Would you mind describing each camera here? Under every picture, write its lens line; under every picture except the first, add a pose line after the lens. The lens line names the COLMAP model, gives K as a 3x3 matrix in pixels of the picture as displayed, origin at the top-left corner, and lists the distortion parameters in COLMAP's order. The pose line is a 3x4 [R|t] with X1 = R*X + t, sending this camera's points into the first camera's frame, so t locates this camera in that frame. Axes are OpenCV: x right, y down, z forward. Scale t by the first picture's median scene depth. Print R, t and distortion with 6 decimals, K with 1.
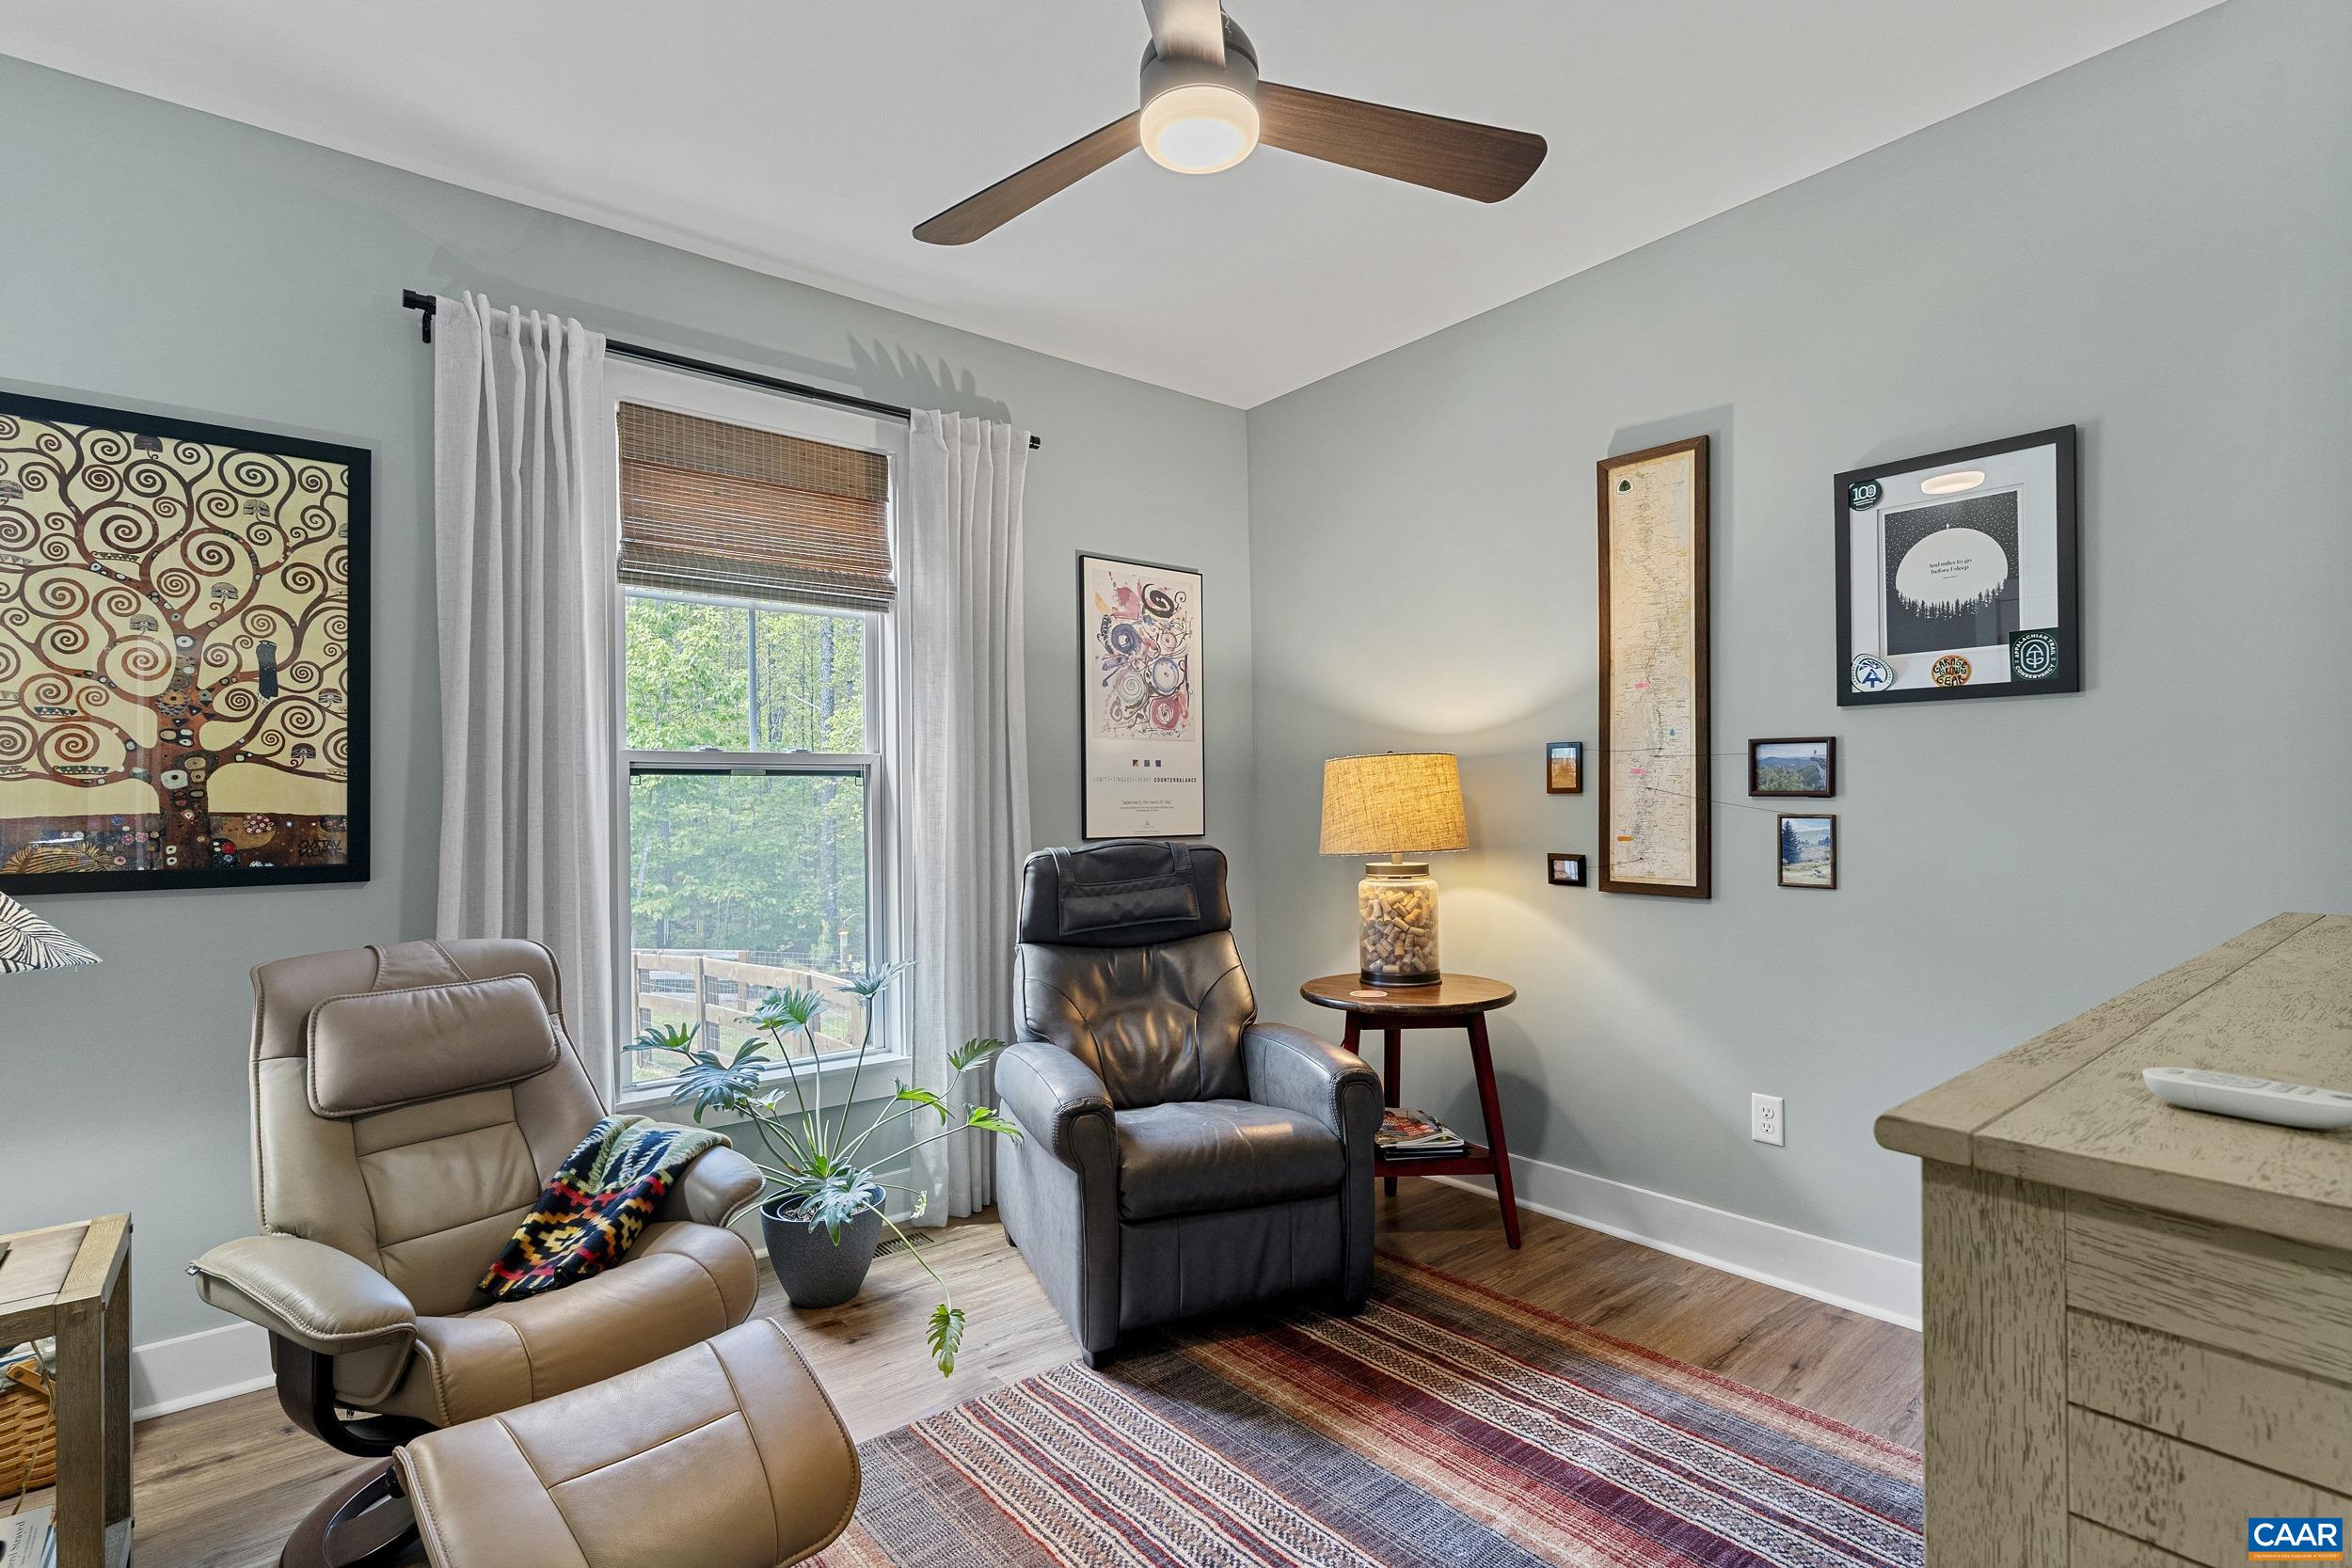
lens RADIAL K [[1145.6, 0, 1173.1], [0, 1145.6, 785.6], [0, 0, 1]] dist [0.004450, 0.000655]
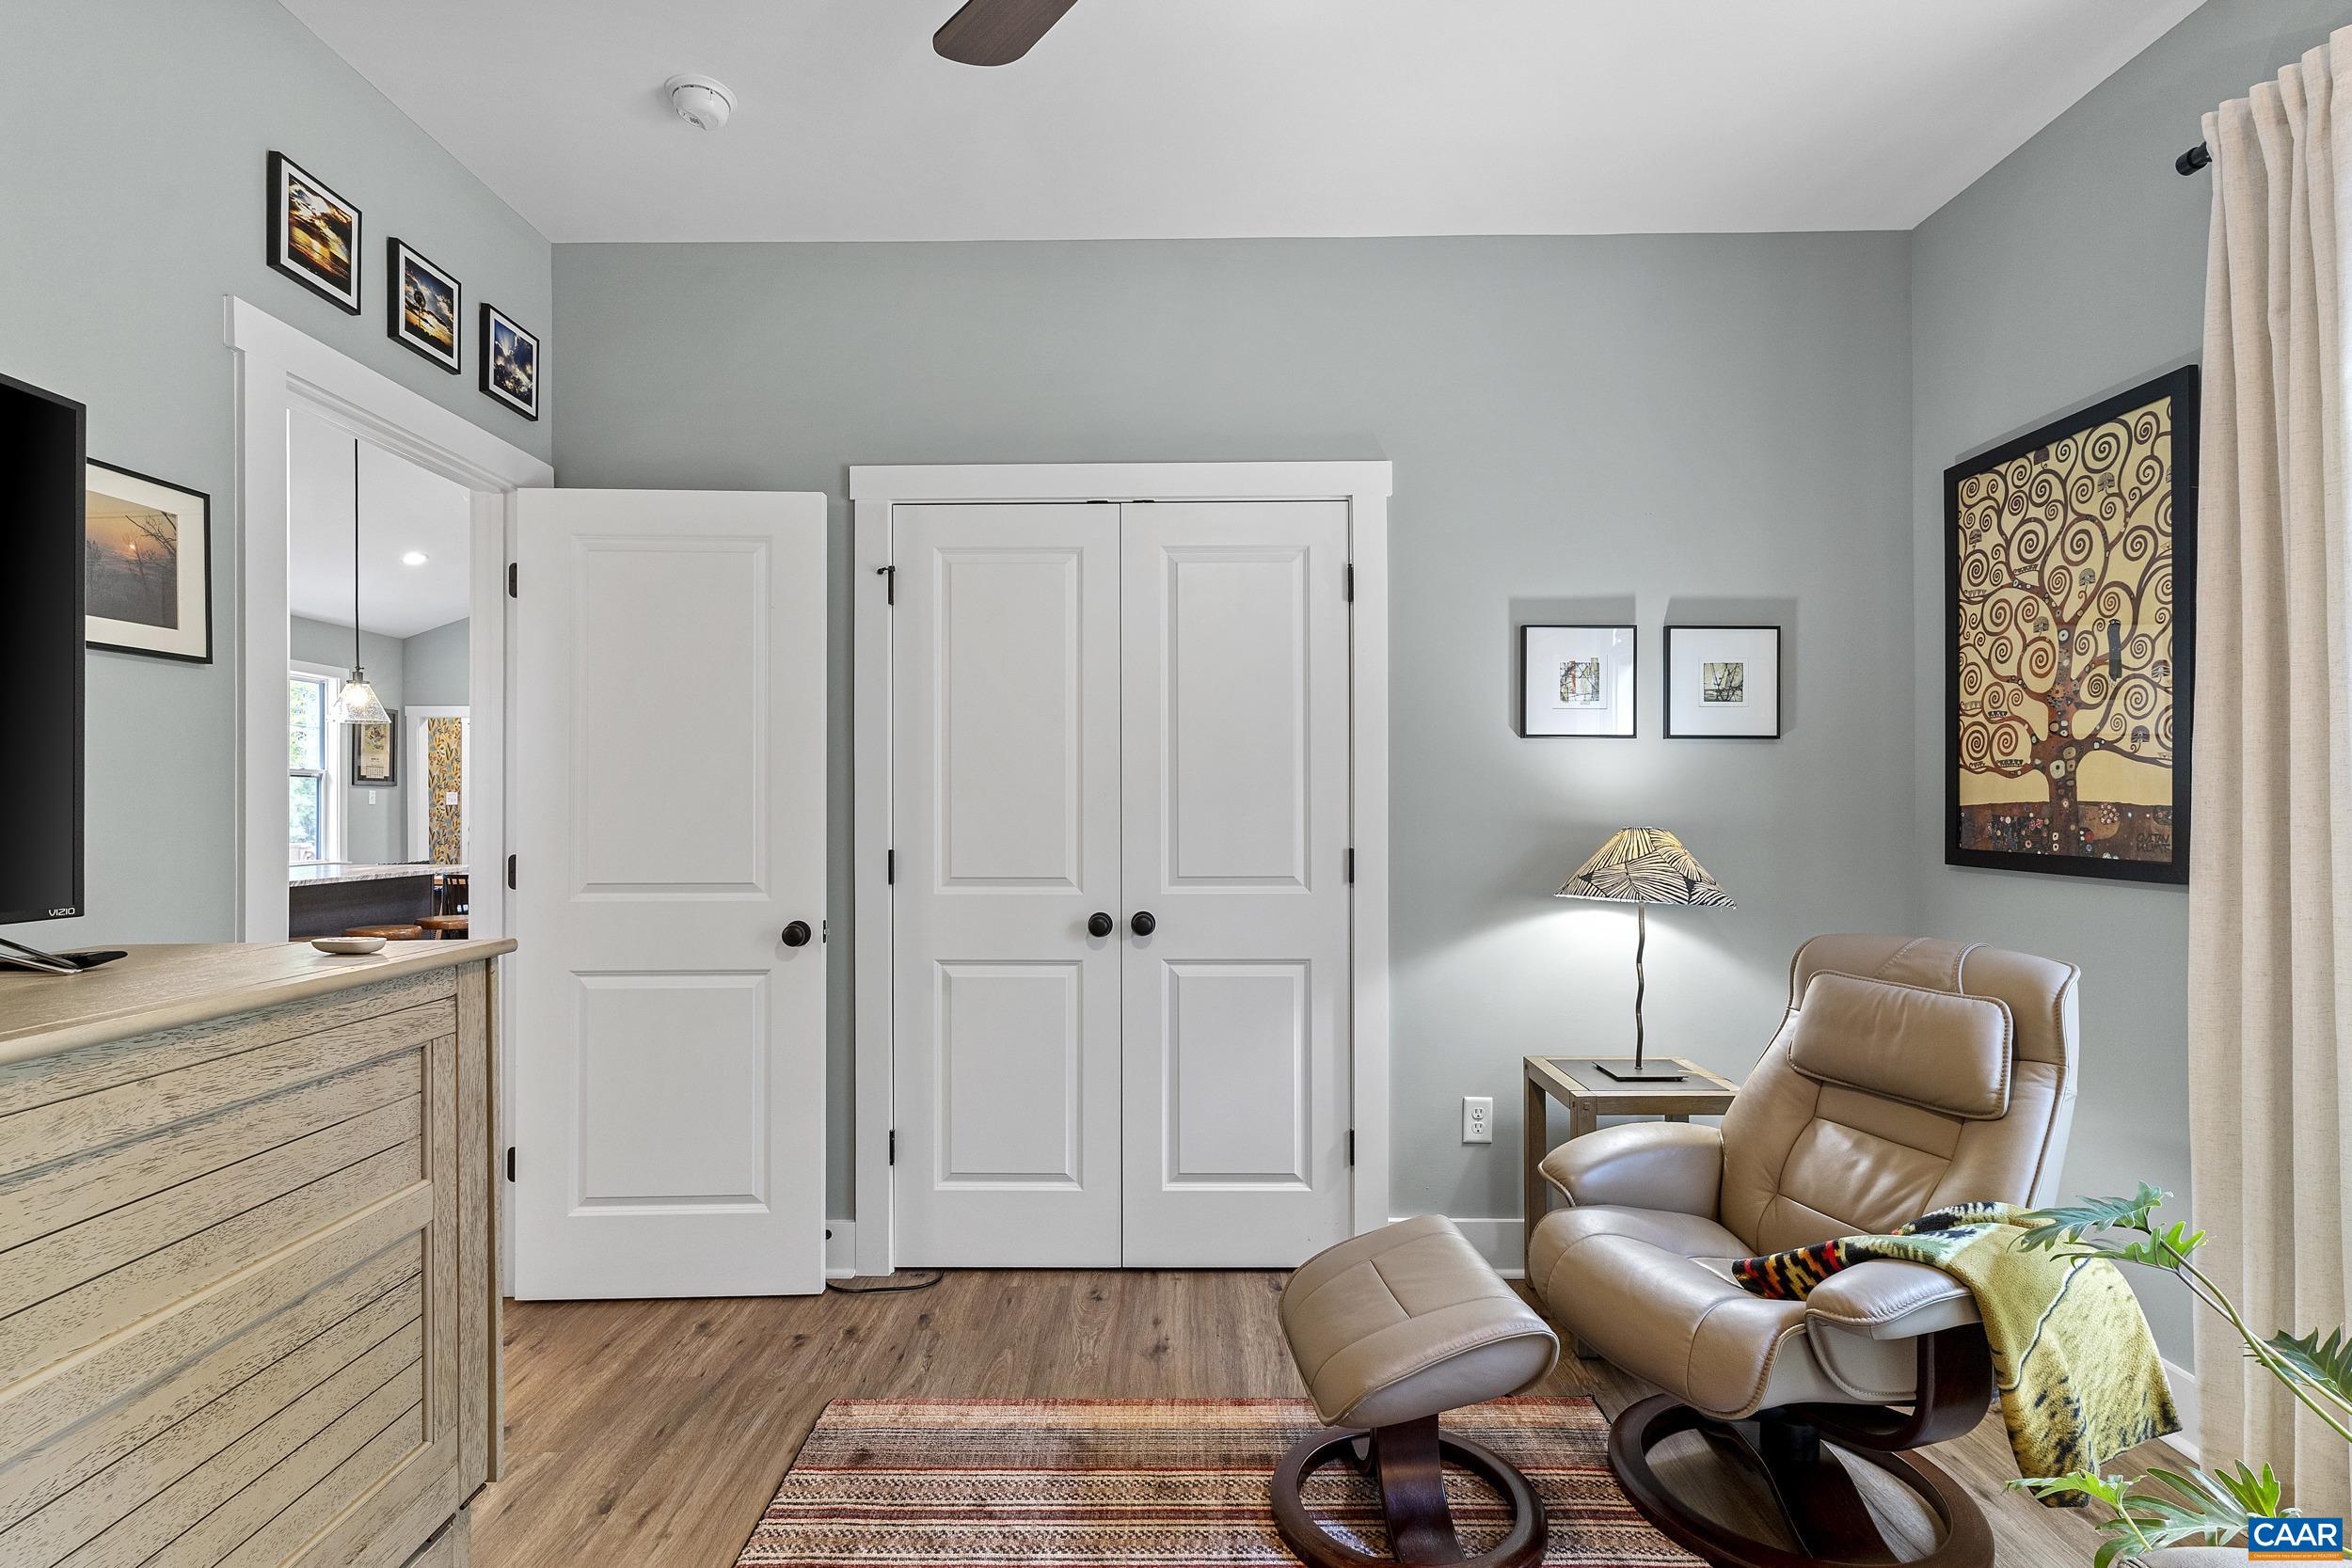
lens RADIAL K [[1145.6, 0, 1172.9], [0, 1145.6, 802.7], [0, 0, 1]] dist [0.004450, 0.000655]
pose [[-0.647159, 0.012308, -0.762256, 0.440930], [0.019088, 0.999818, -0.000062, 0.009524], [0.762116, -0.014590, -0.647276, 1.047539]]
